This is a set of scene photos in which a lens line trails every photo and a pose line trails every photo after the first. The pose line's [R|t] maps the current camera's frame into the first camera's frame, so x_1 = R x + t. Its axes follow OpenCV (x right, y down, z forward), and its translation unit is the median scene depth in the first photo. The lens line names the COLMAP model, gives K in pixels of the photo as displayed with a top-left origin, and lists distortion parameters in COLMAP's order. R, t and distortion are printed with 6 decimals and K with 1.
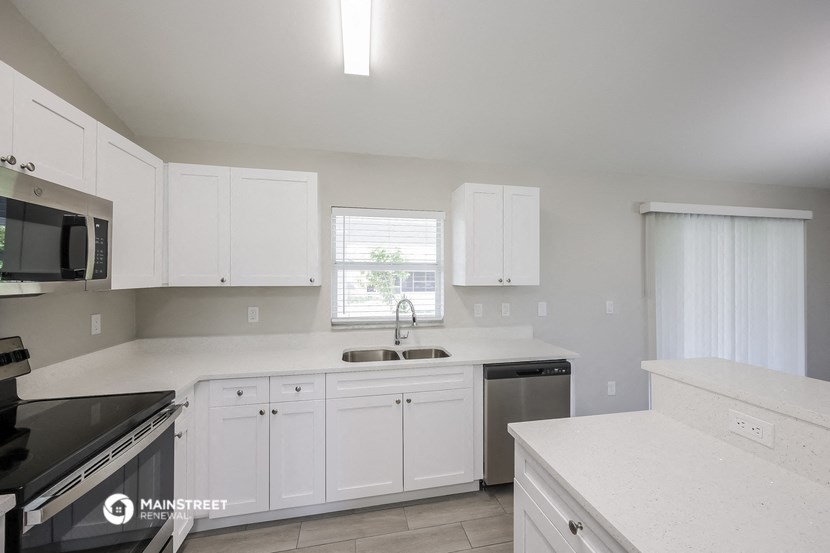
lens RADIAL K [[336.2, 0, 415.0], [0, 336.2, 276.5], [0, 0, 1]] dist [-0.000197, 0.000090]
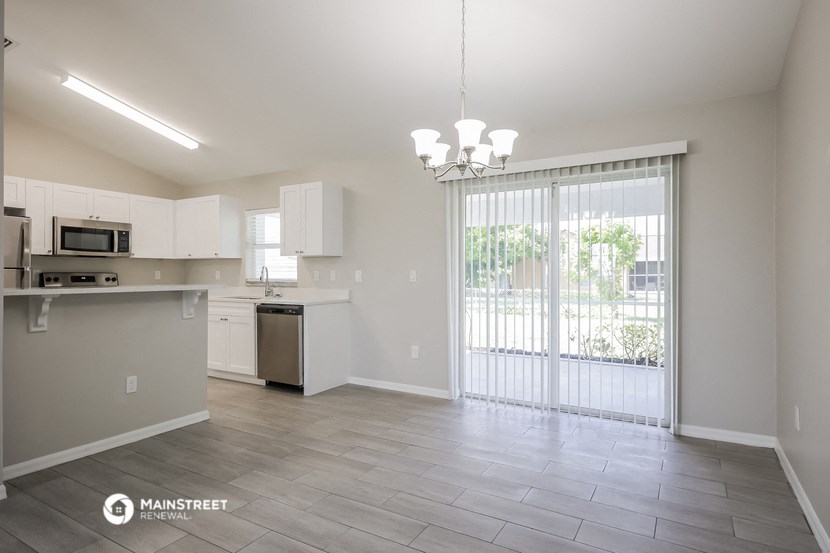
lens RADIAL K [[456.3, 0, 415.0], [0, 456.3, 276.5], [0, 0, 1]] dist [0.000139, 0.000180]
pose [[0.732633, 0.004906, -0.680606, 1.865710], [-0.002782, 0.999987, 0.004214, 0.103496], [0.680618, -0.001194, 0.732637, -0.070407]]
